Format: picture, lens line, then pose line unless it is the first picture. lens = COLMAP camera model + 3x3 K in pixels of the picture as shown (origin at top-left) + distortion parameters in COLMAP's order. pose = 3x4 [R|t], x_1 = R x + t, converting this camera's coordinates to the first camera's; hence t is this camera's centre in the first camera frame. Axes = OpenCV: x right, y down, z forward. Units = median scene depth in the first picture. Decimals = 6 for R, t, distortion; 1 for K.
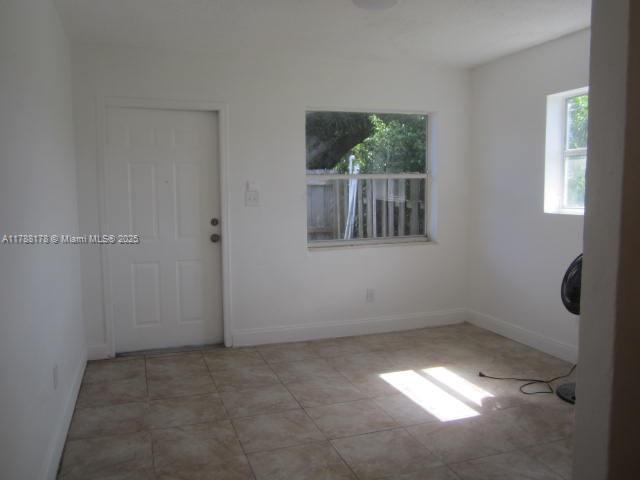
lens RADIAL K [[535.8, 0, 317.9], [0, 535.8, 244.6], [0, 0, 1]] dist [-0.044485, 0.016309]
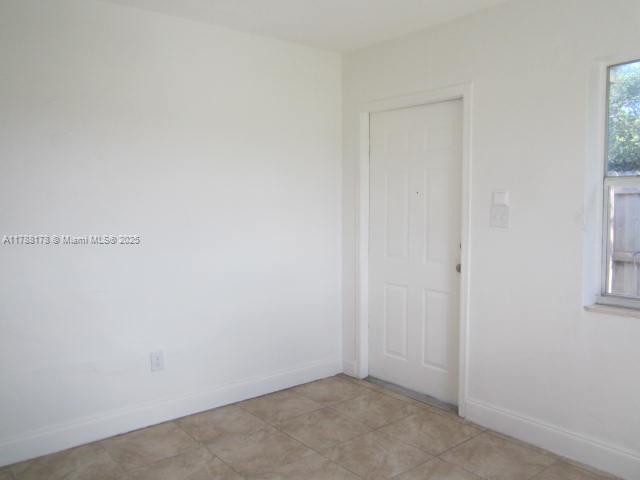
lens RADIAL K [[535.8, 0, 317.9], [0, 535.8, 244.6], [0, 0, 1]] dist [-0.044485, 0.016309]
pose [[0.331596, 0.084511, -0.939629, 0.490635], [-0.089325, 0.994318, 0.057907, -0.077756], [0.939183, 0.064731, 0.337261, 0.621402]]
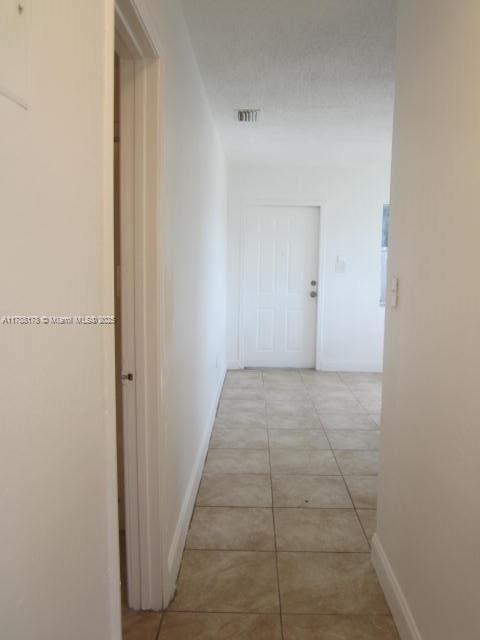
lens RADIAL K [[535.8, 0, 241.1], [0, 535.8, 322.7], [0, 0, 1]] dist [-0.044485, 0.016309]
pose [[0.937896, 0.056705, -0.342252, 0.137959], [-0.054468, 0.998385, 0.016152, 0.057198], [0.342615, 0.003493, 0.939469, -0.472329]]
